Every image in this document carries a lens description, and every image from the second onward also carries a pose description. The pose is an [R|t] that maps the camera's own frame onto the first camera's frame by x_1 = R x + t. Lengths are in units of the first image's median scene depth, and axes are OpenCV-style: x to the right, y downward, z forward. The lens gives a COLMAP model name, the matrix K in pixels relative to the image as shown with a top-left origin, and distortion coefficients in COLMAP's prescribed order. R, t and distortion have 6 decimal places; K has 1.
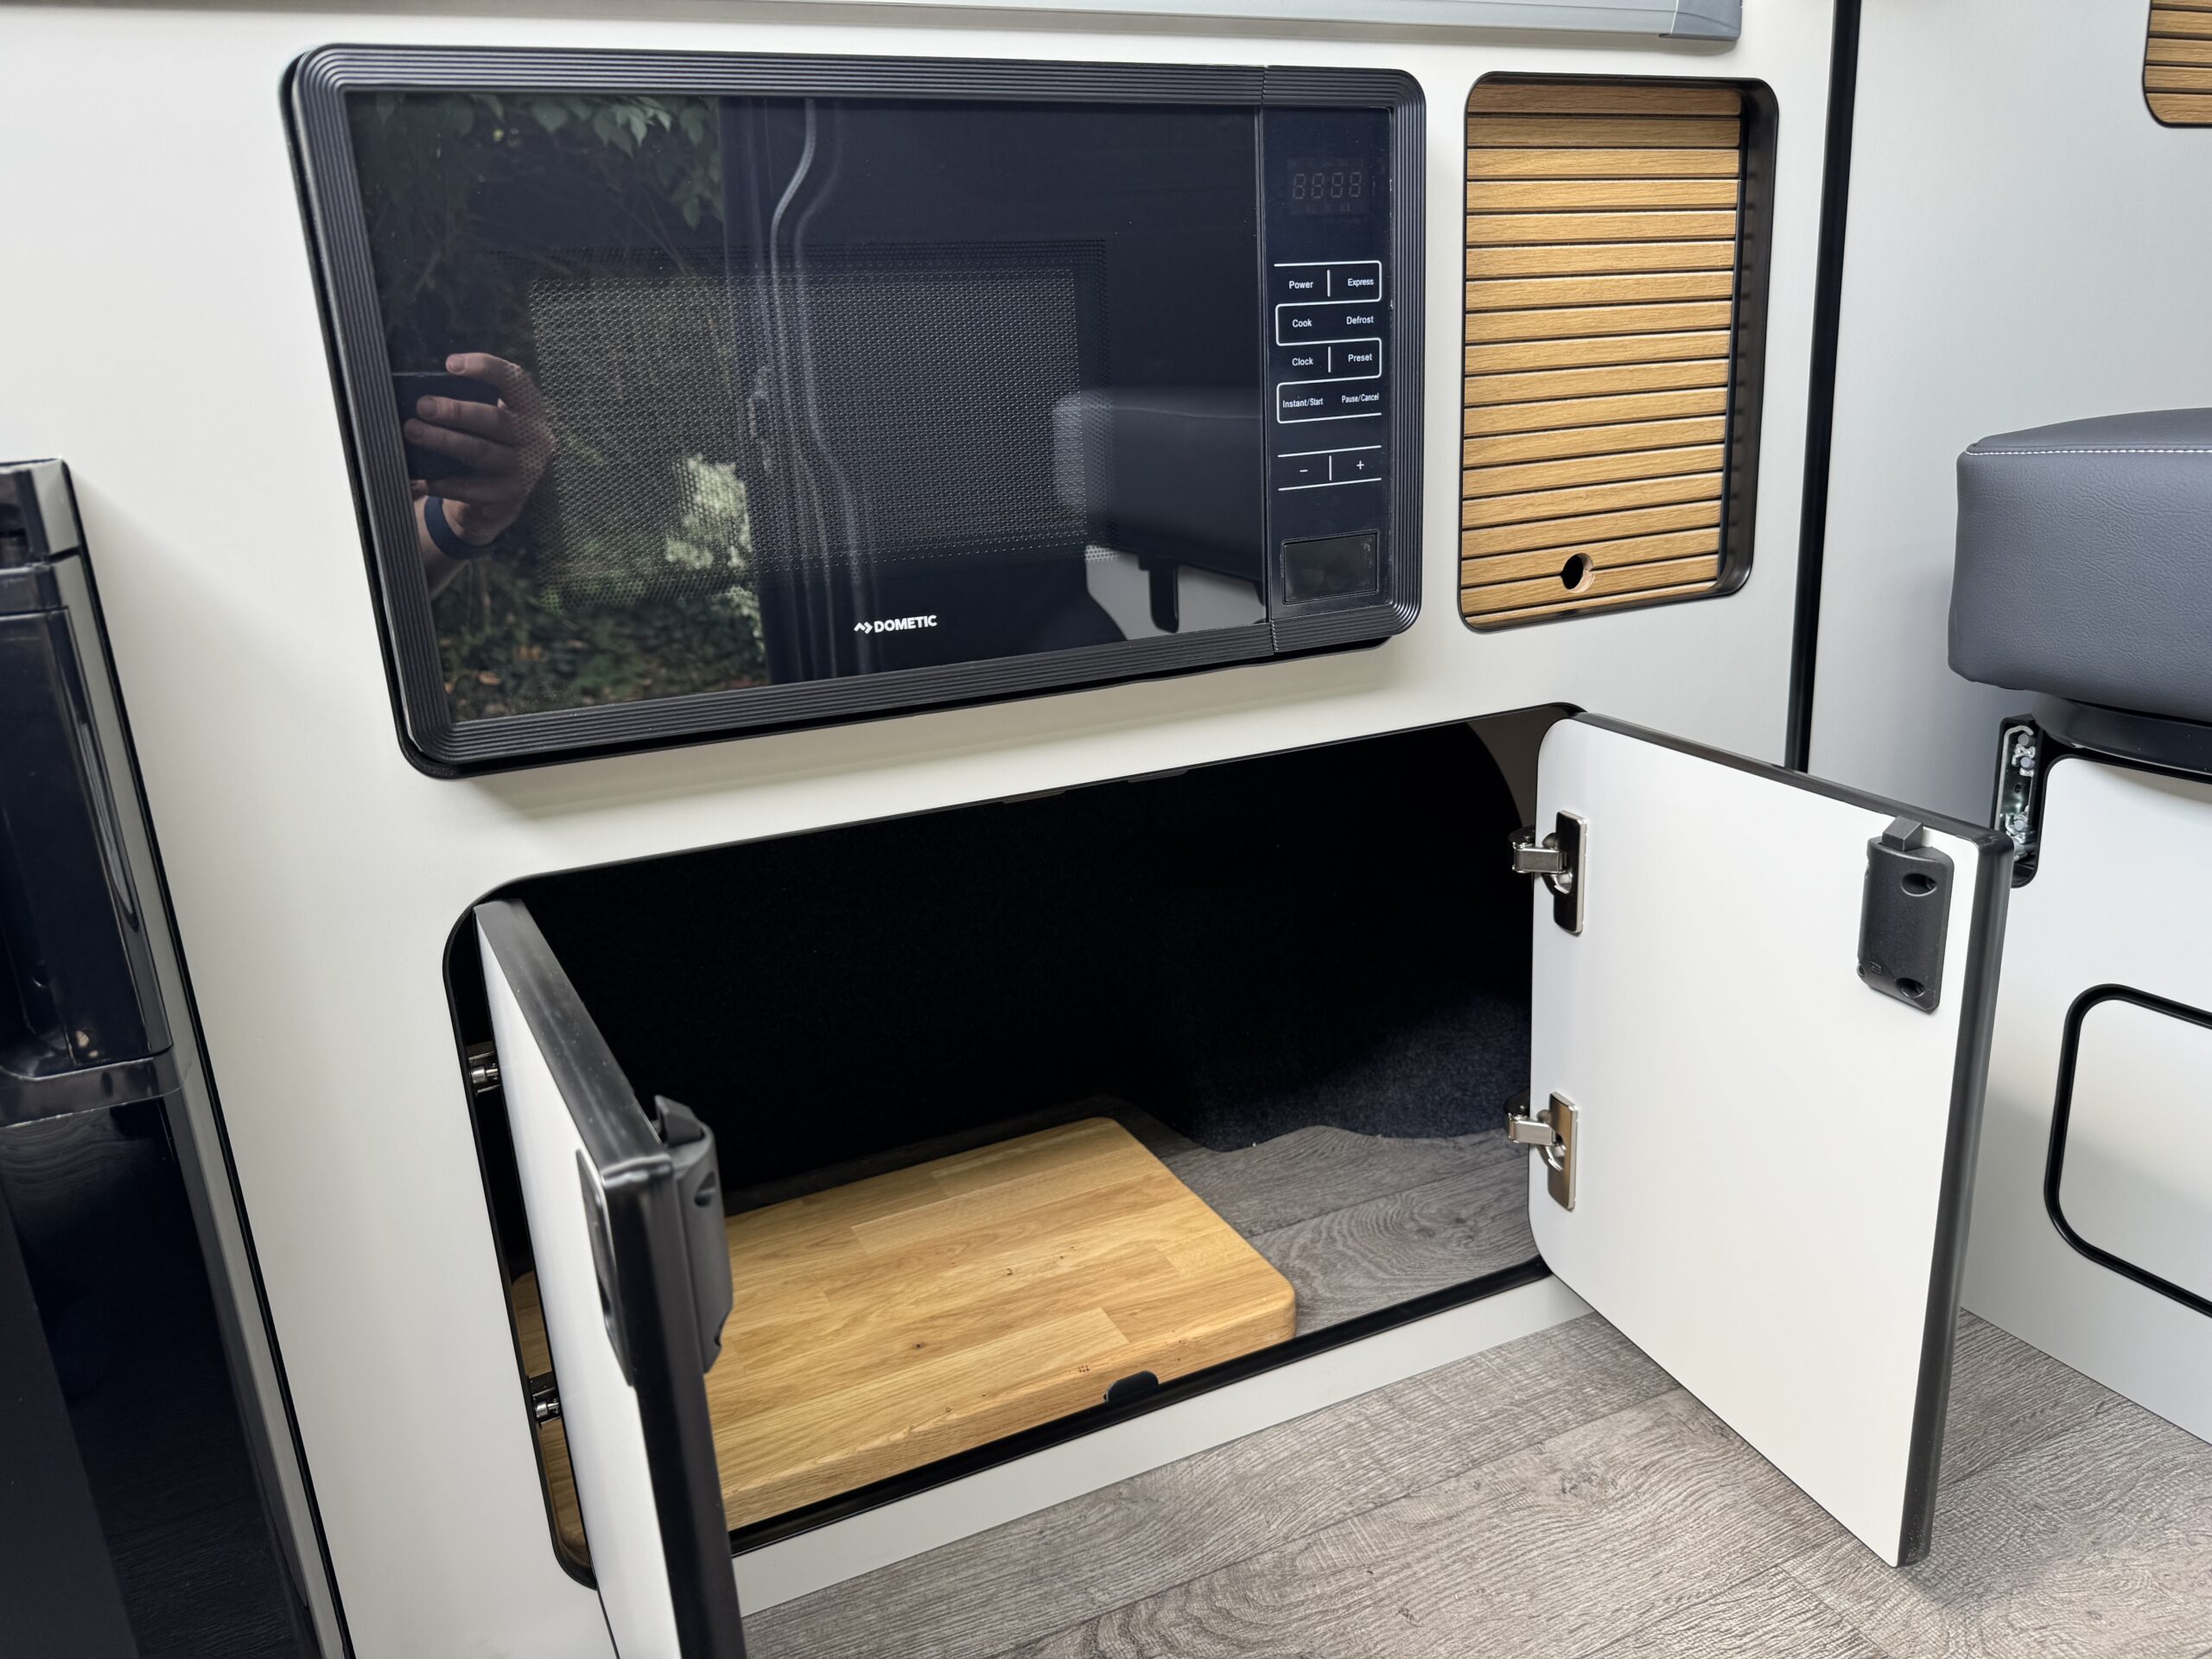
lens RADIAL K [[1570.2, 0, 1118.5], [0, 1570.2, 846.8], [0, 0, 1]] dist [0.024957, -0.041552]
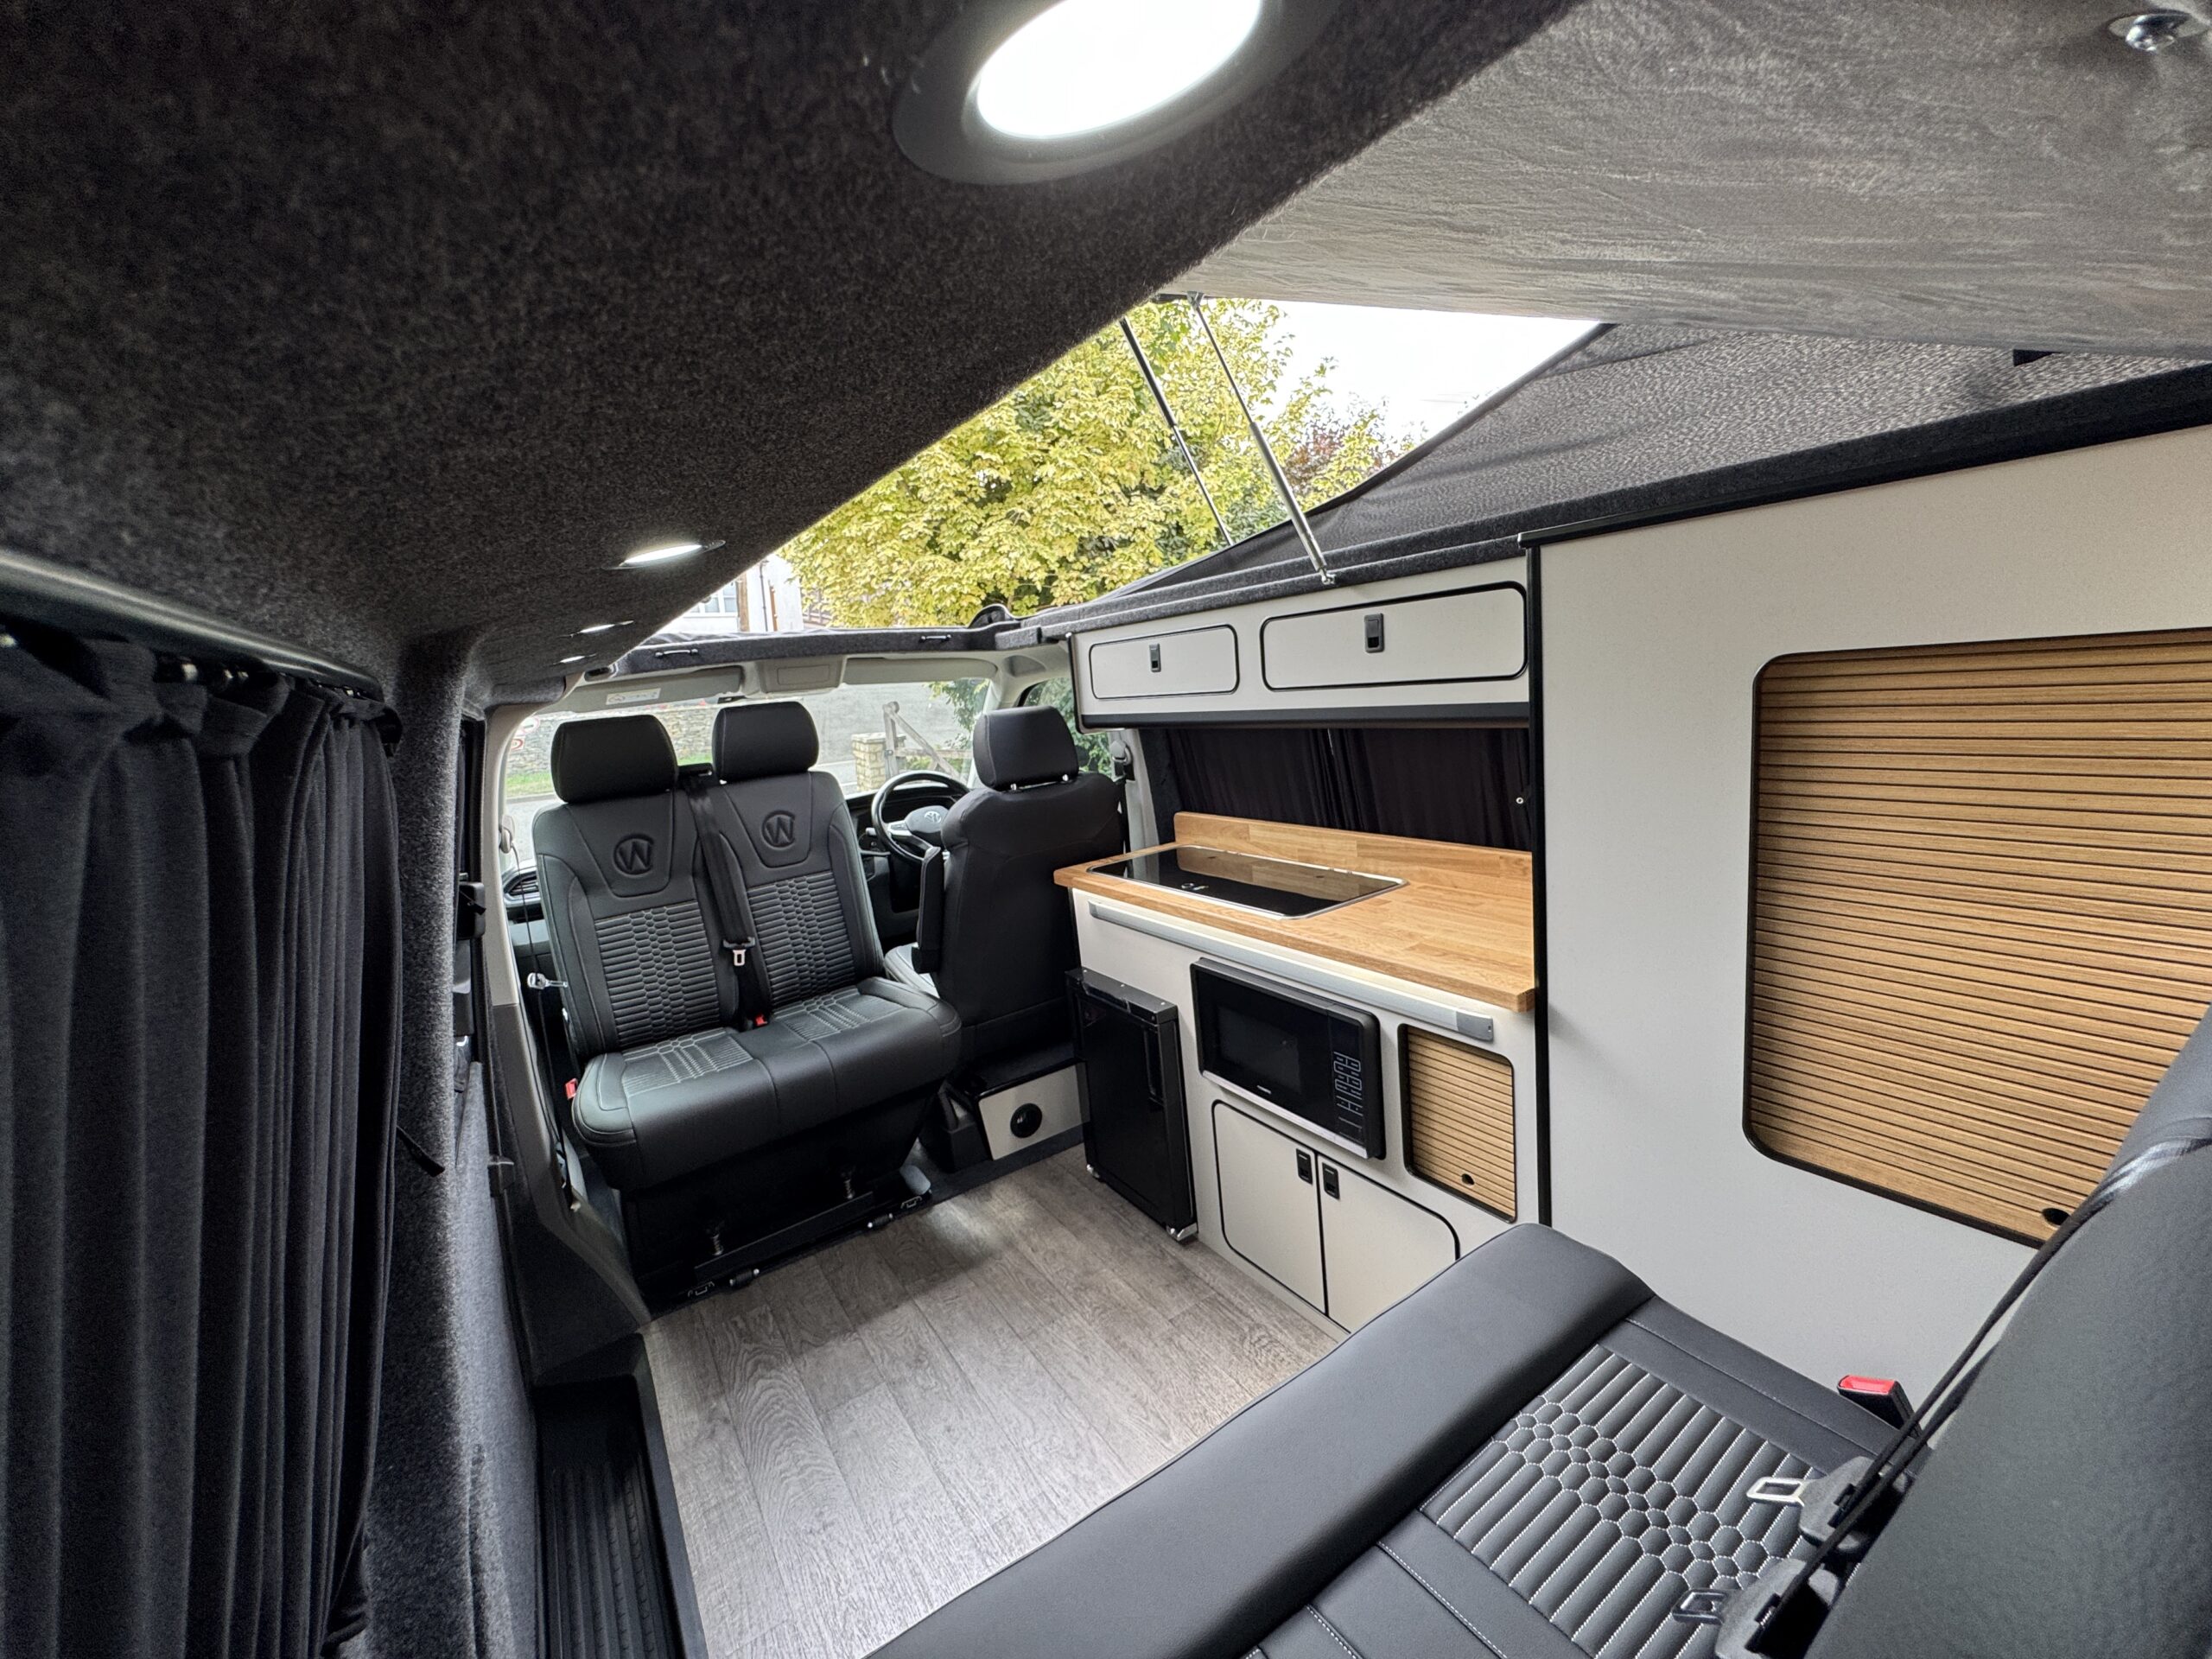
lens RADIAL K [[889.2, 0, 1104.9], [0, 889.2, 833.0], [0, 0, 1]] dist [-0.003063, 0.000411]
pose [[0.154985, 0.214455, -0.964359, 1.924337], [-0.197557, 0.963165, 0.182439, -1.128623], [0.967962, 0.162240, 0.191644, -0.055052]]
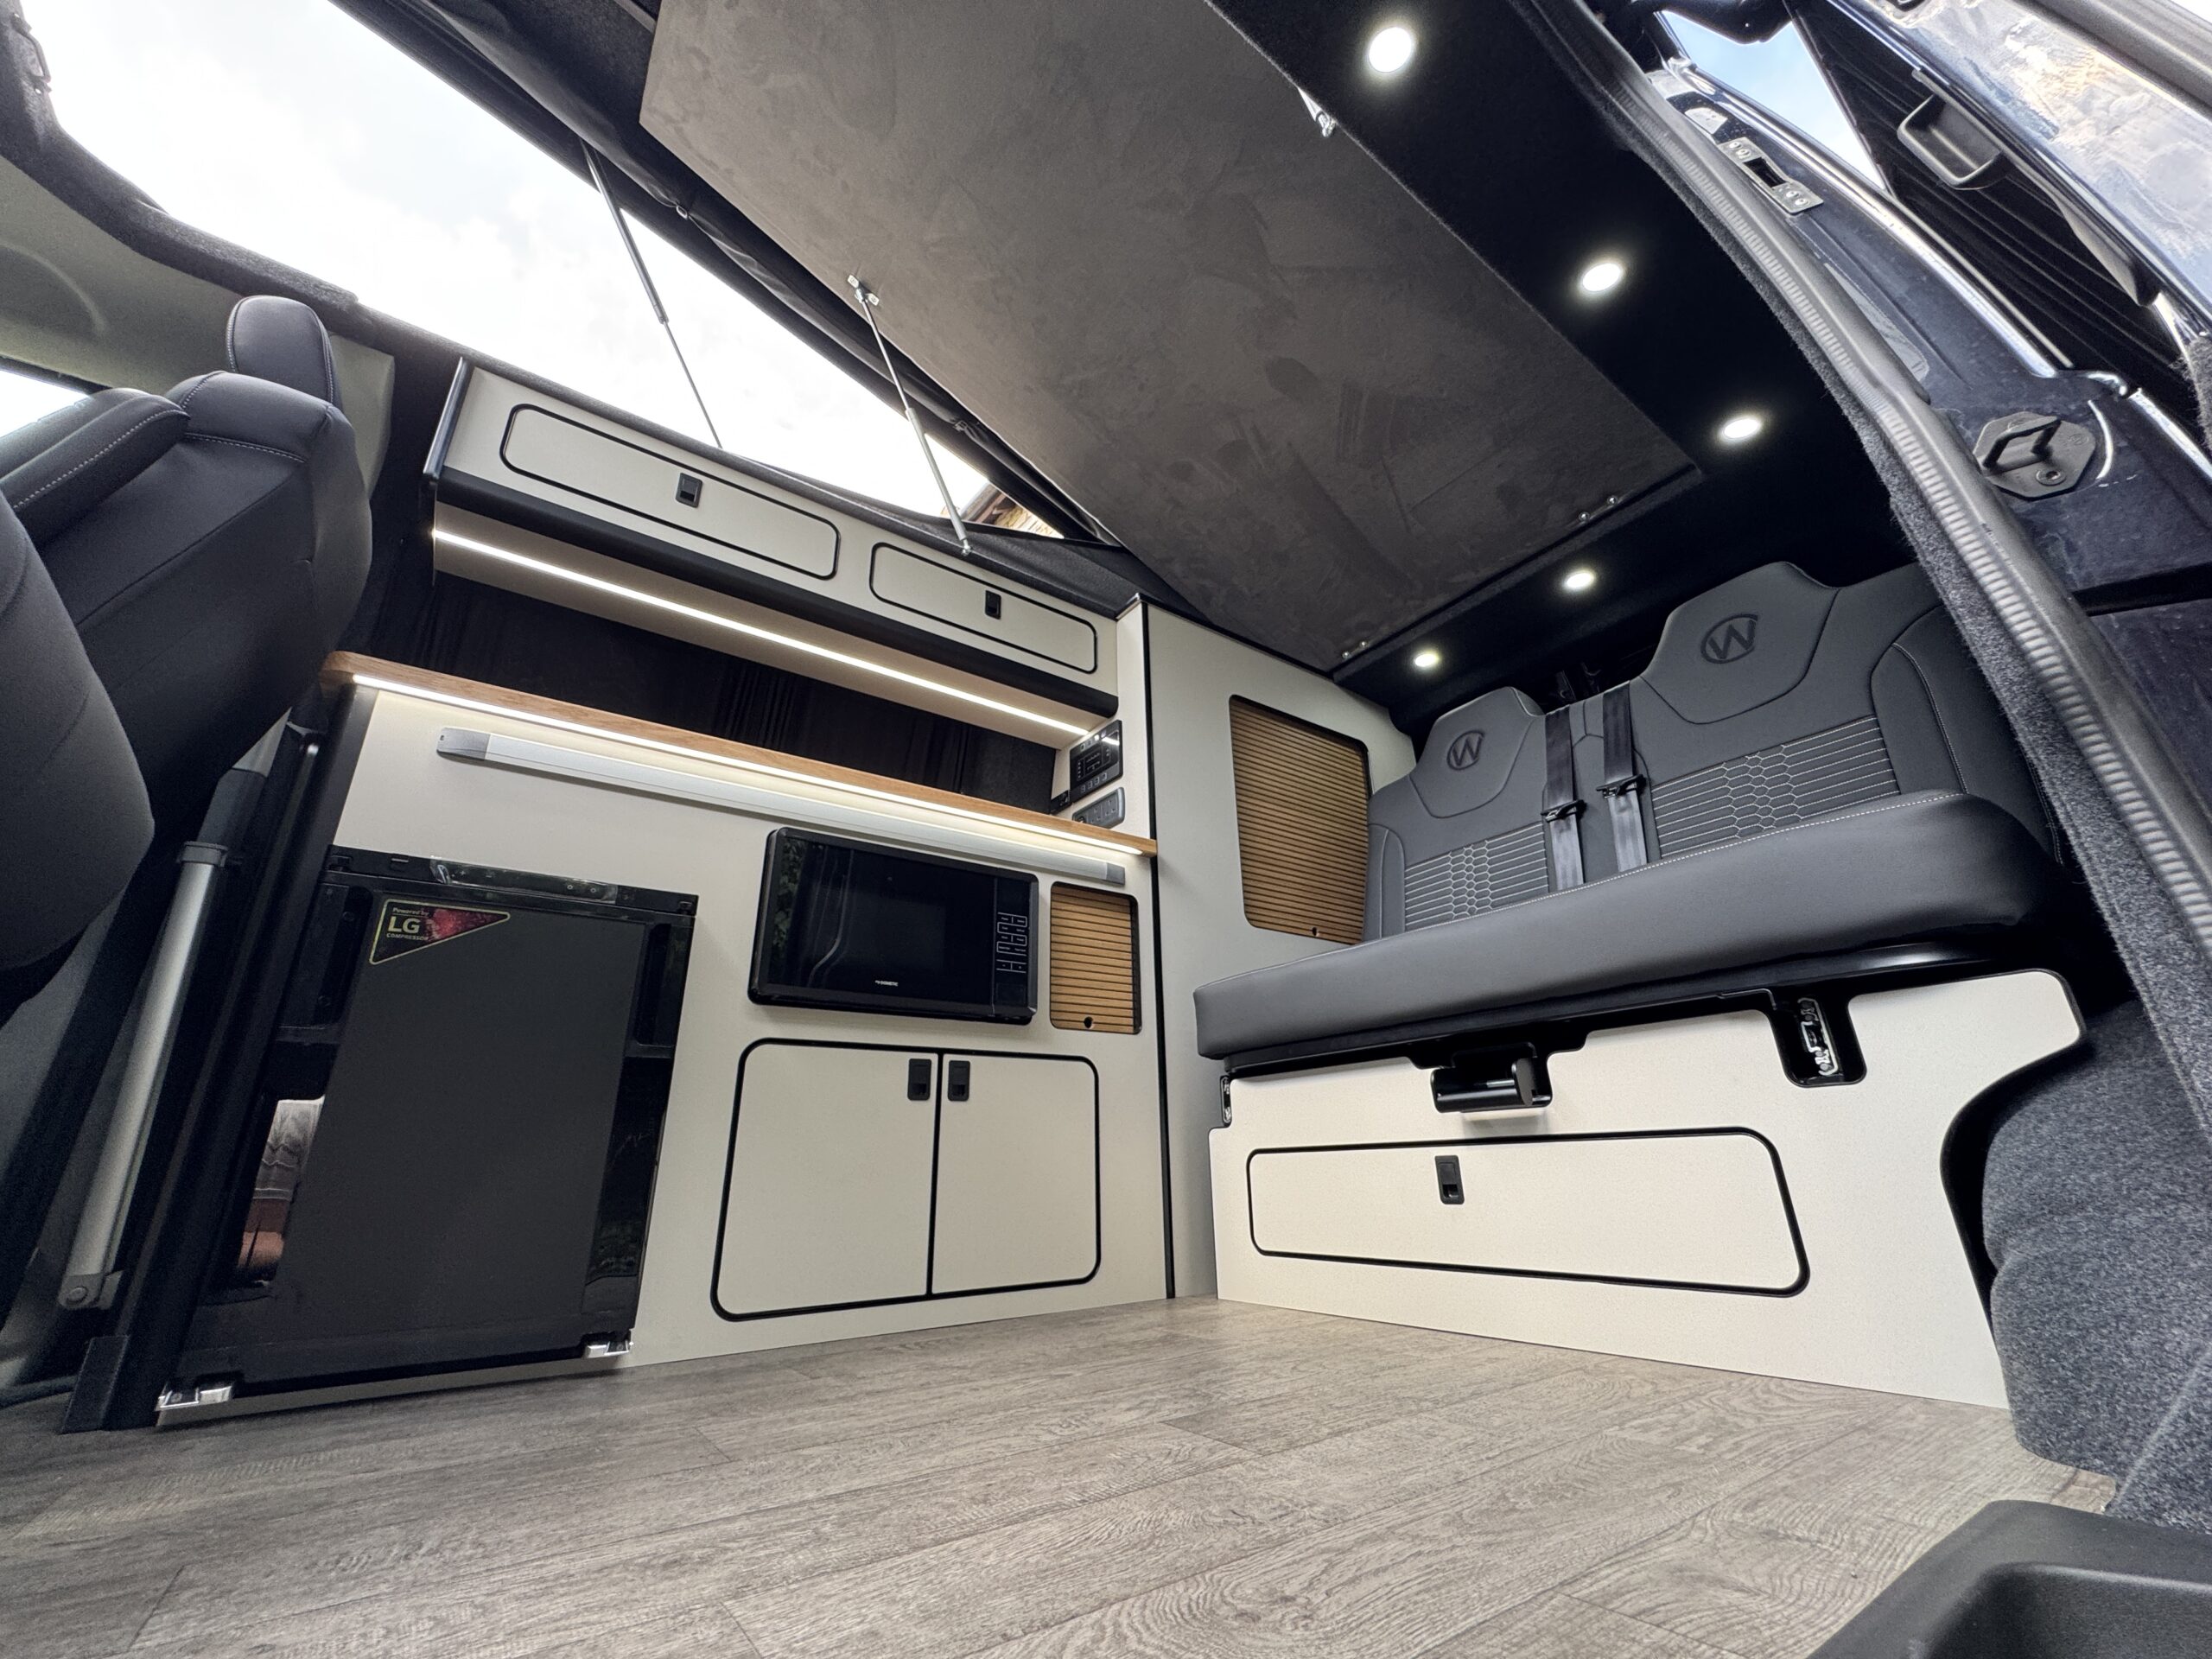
lens RADIAL K [[889.2, 0, 1105.1], [0, 889.2, 826.5], [0, 0, 1]] dist [-0.003063, 0.000411]
pose [[0.982951, 0.100478, 0.153988, -0.001132], [0.015771, 0.788324, -0.615058, 0.772826], [-0.183192, 0.607000, 0.773299, -0.823695]]
